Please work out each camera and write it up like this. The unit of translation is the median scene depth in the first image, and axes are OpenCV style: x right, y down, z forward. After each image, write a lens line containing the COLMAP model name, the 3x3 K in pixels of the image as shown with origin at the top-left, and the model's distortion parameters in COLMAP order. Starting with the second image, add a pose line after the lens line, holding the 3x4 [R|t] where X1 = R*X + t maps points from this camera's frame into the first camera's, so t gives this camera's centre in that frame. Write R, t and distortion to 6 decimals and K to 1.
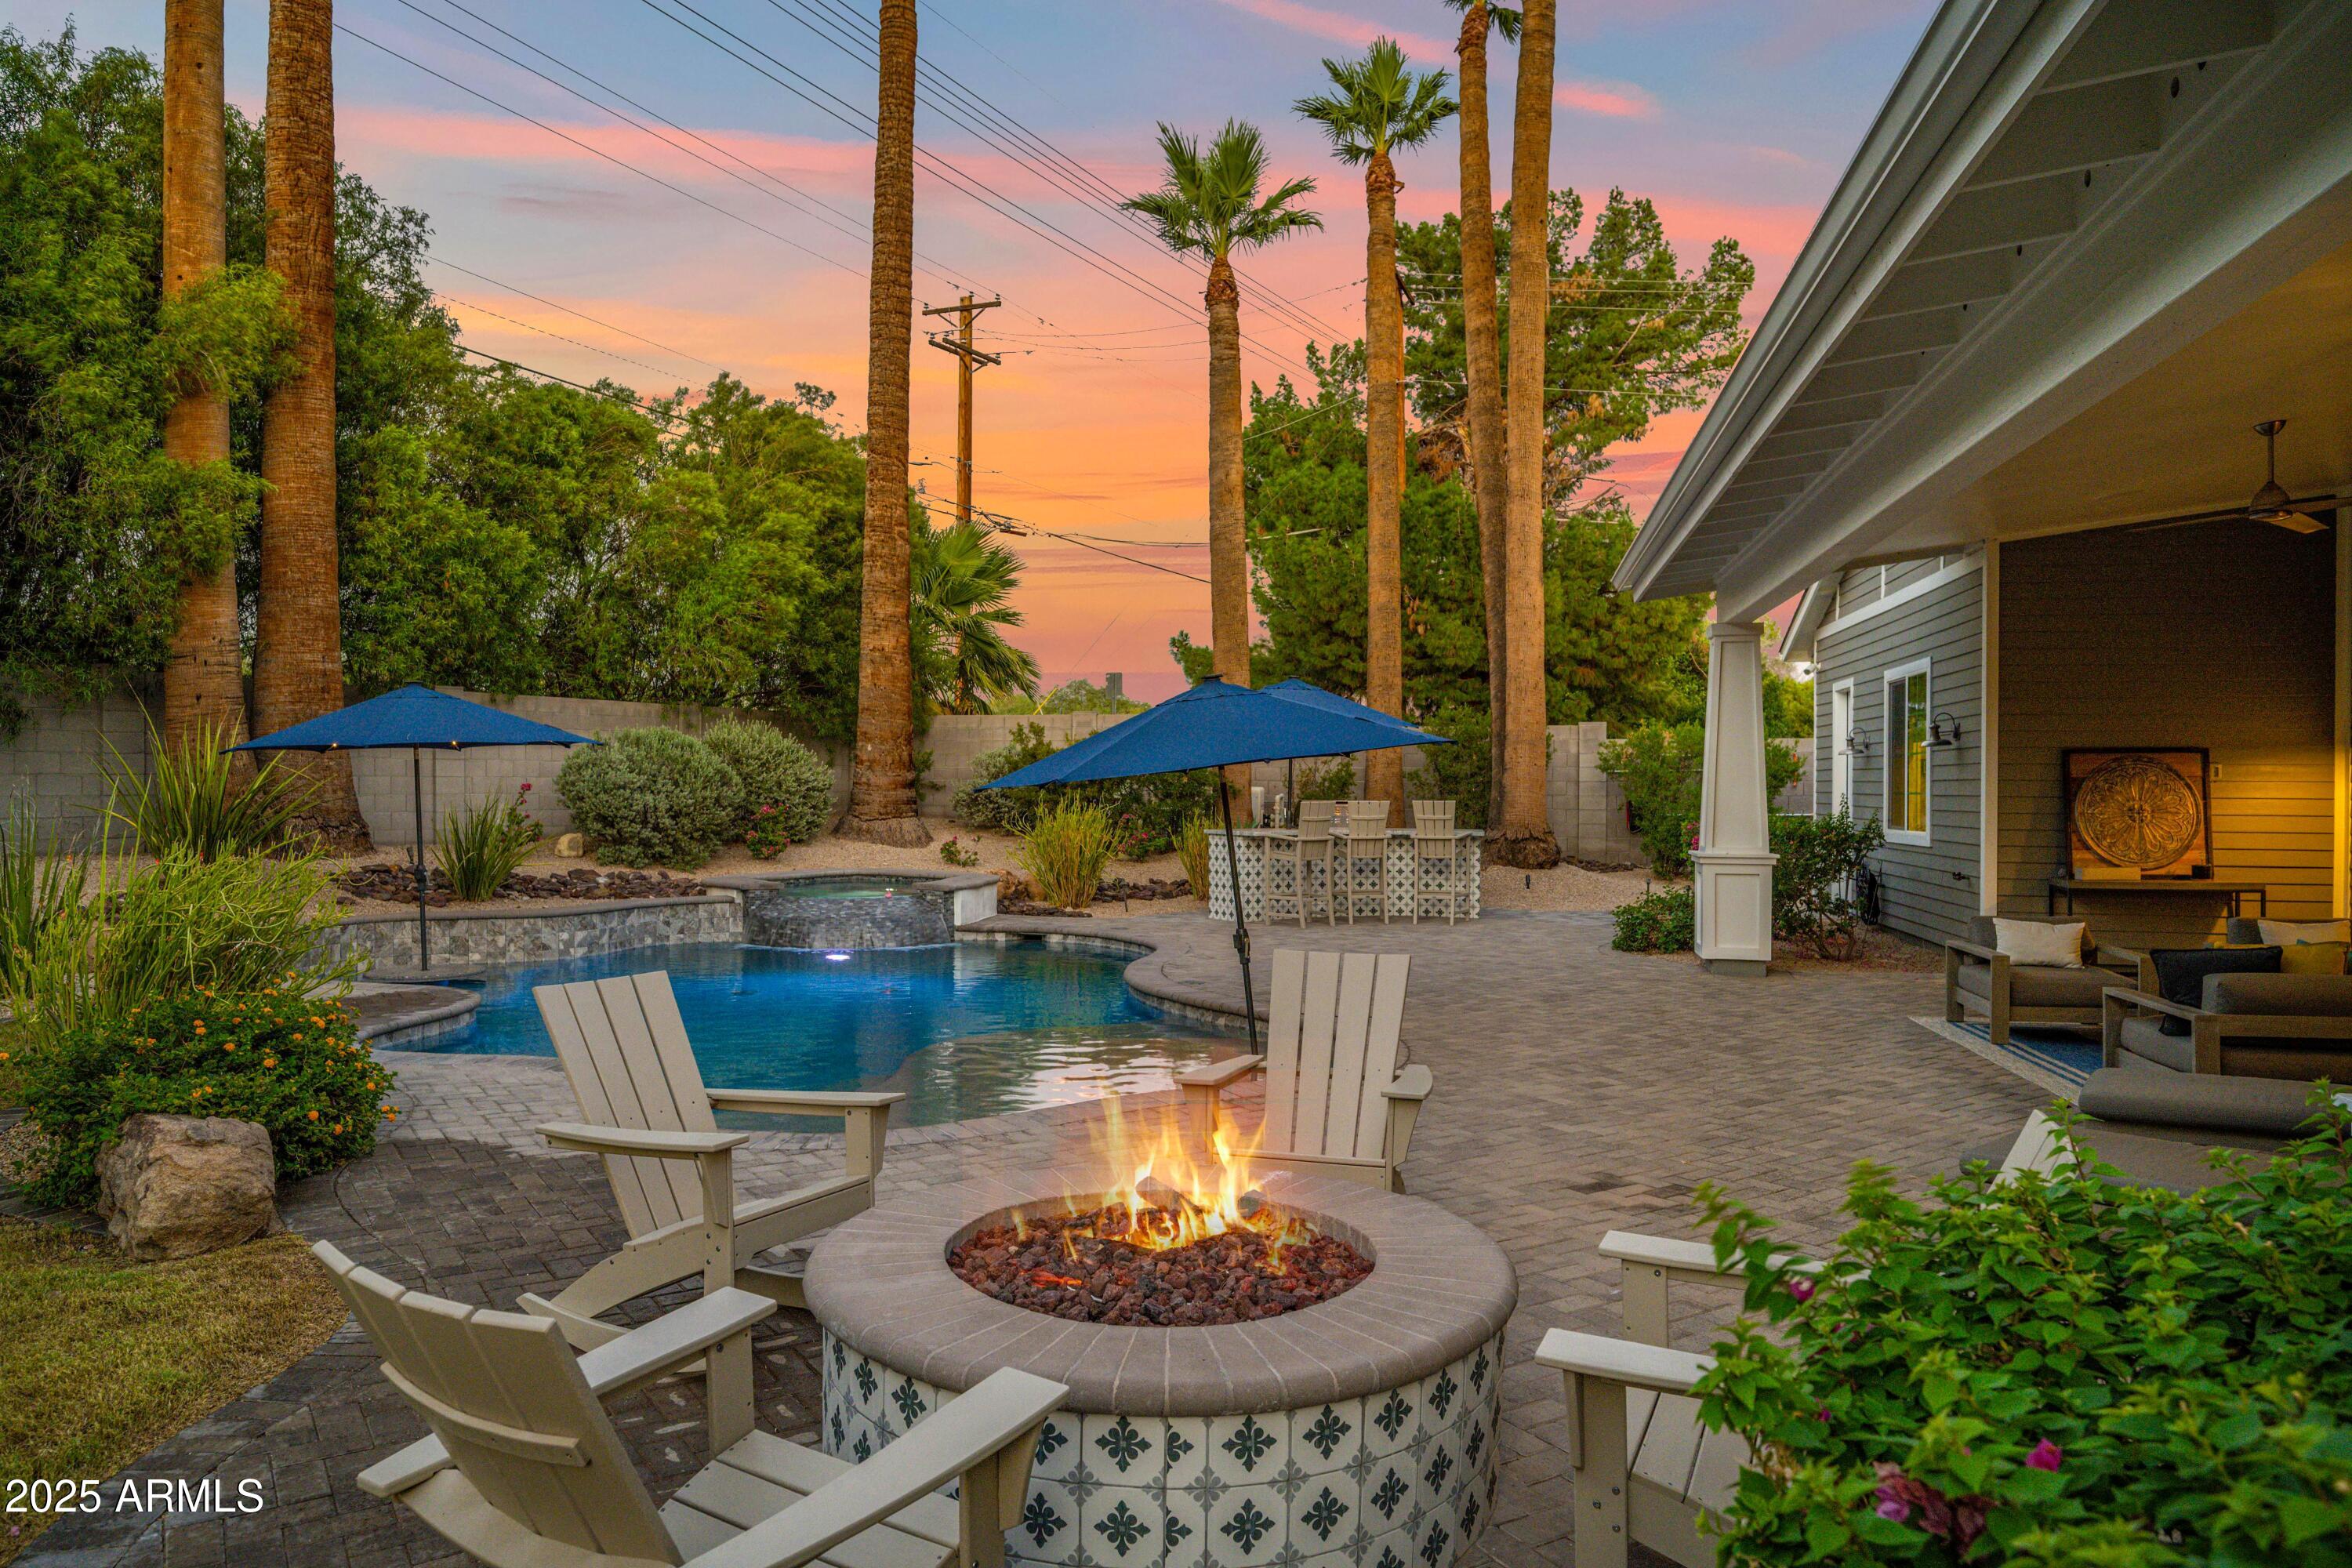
lens RADIAL K [[1499.2, 0, 1176.0], [0, 1499.2, 784.0], [0, 0, 1]] dist [-0.002201, -0.001703]
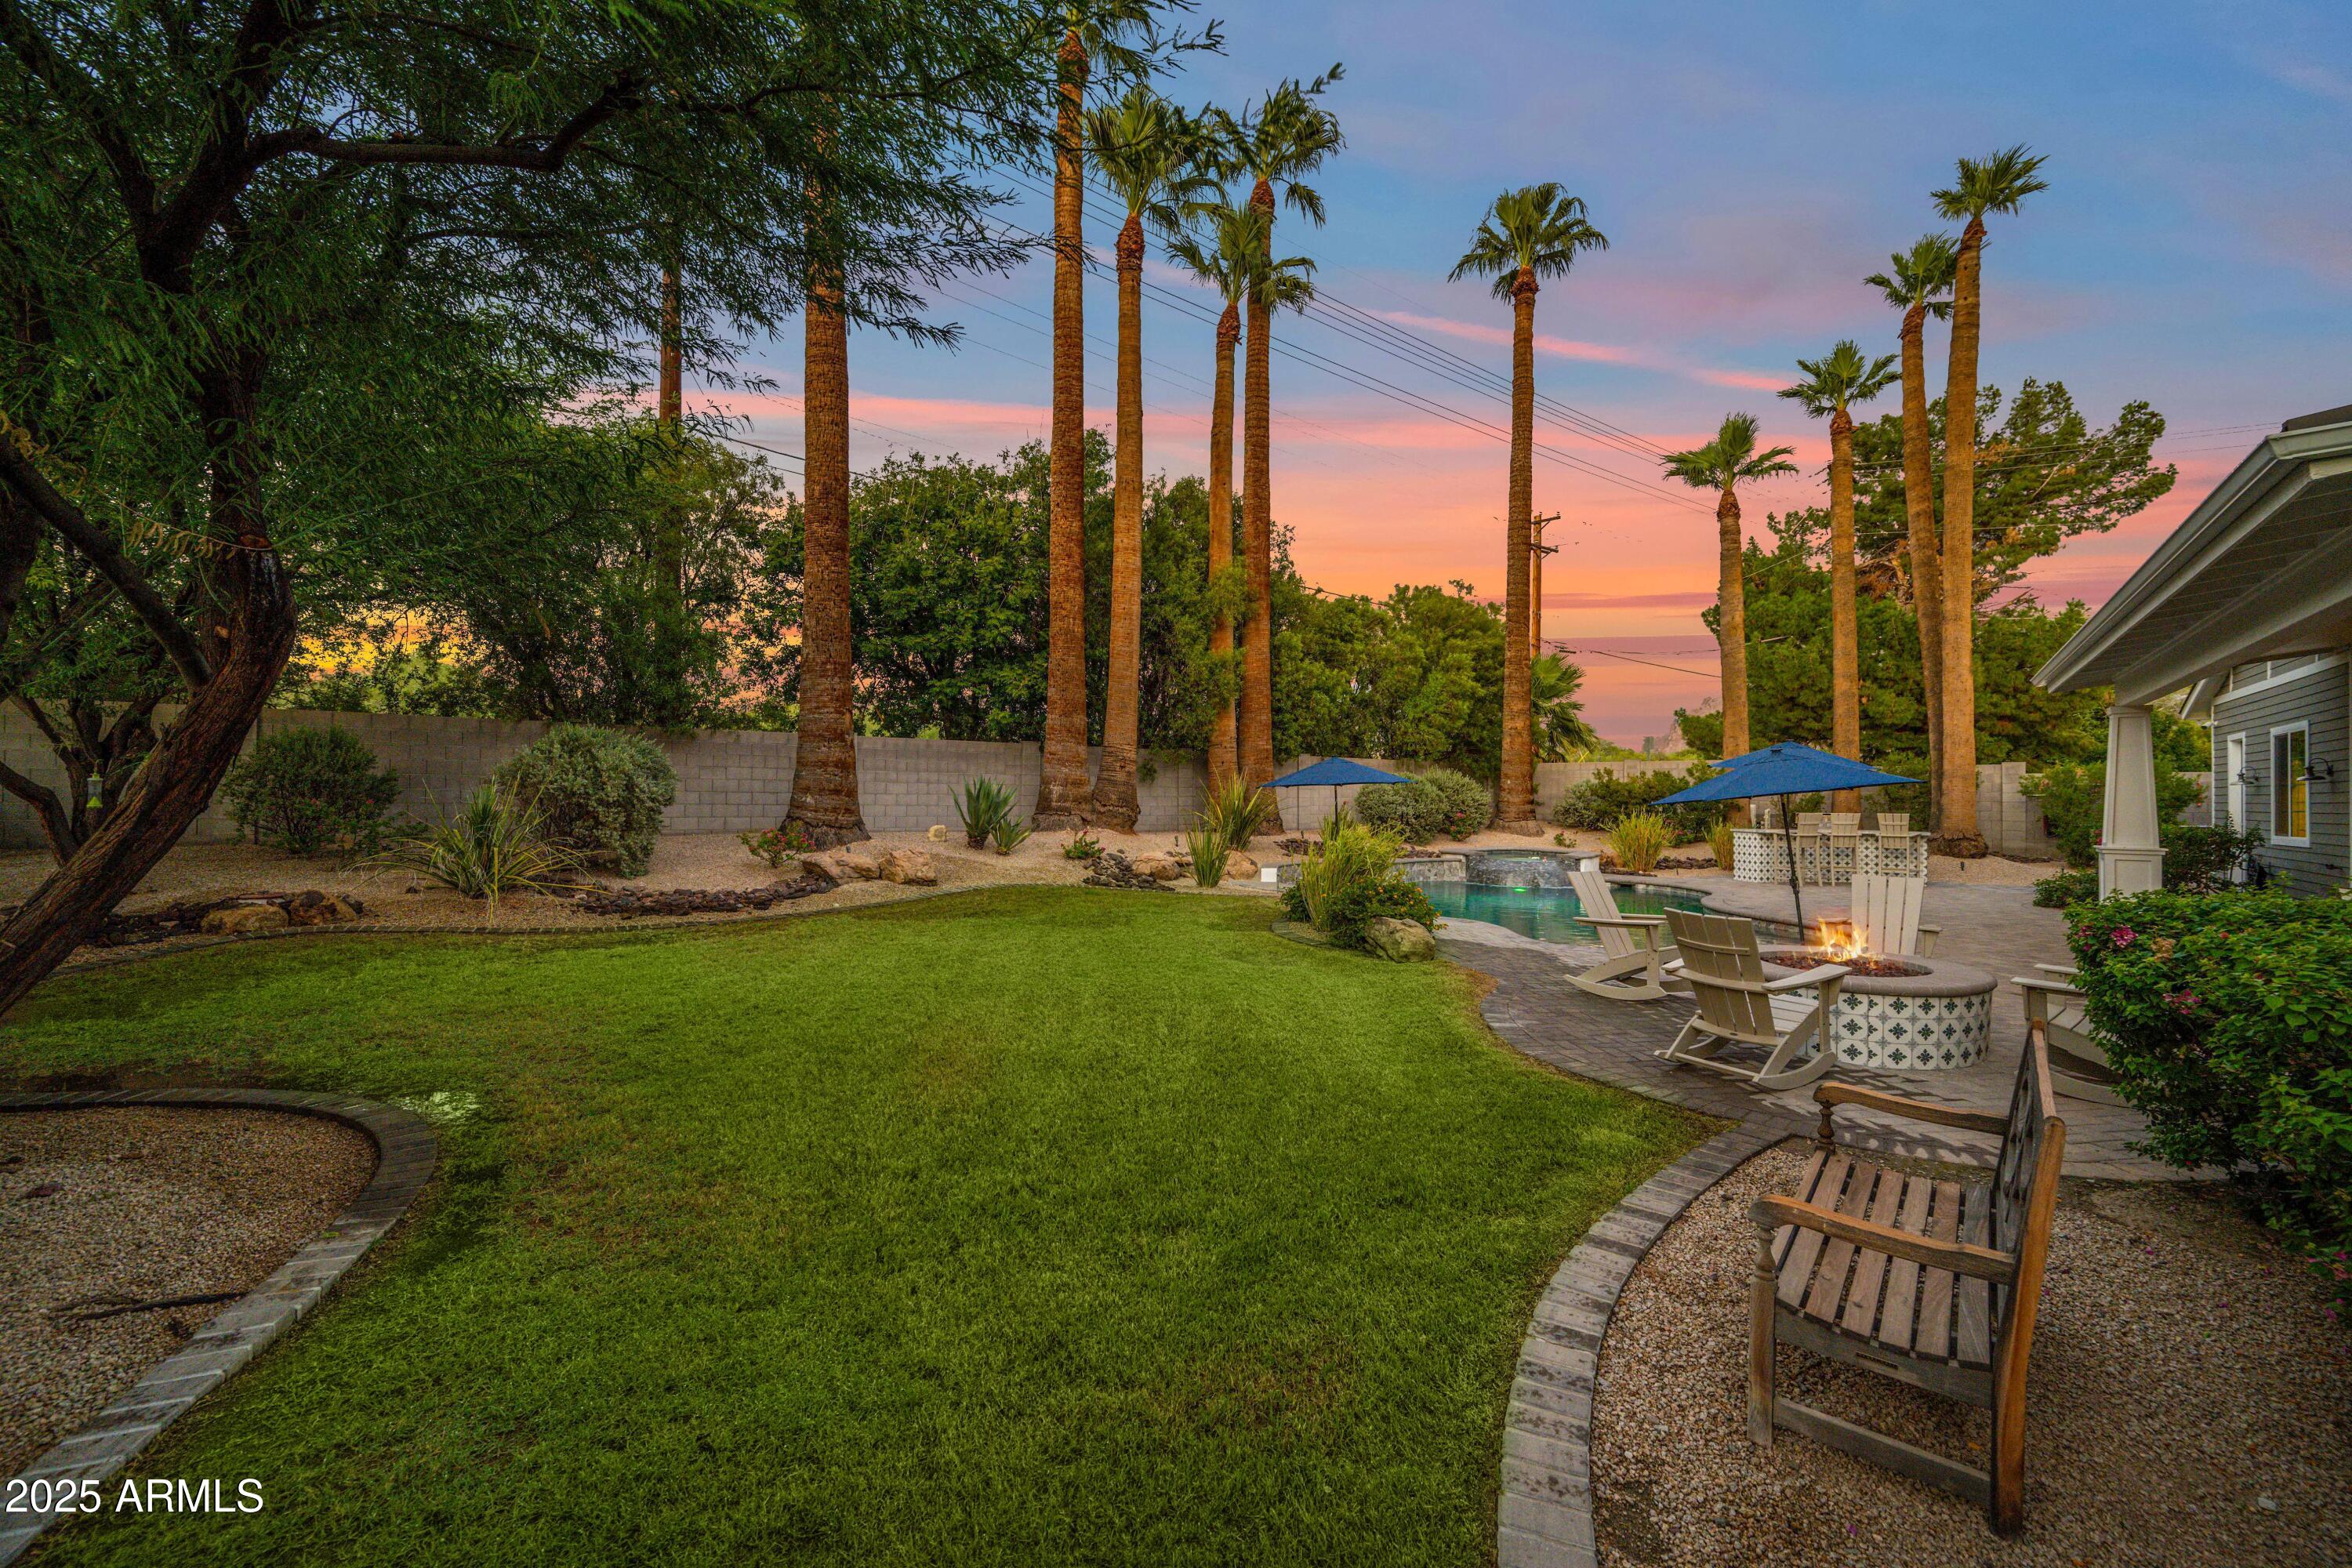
lens RADIAL K [[957.3, 0, 1176.0], [0, 957.3, 784.0], [0, 0, 1]] dist [0.001609, 0.000584]
pose [[0.903548, -0.003516, -0.428472, -0.071134], [-0.004031, 0.999852, -0.016705, -0.000461], [0.428467, 0.016821, 0.903401, -0.234375]]
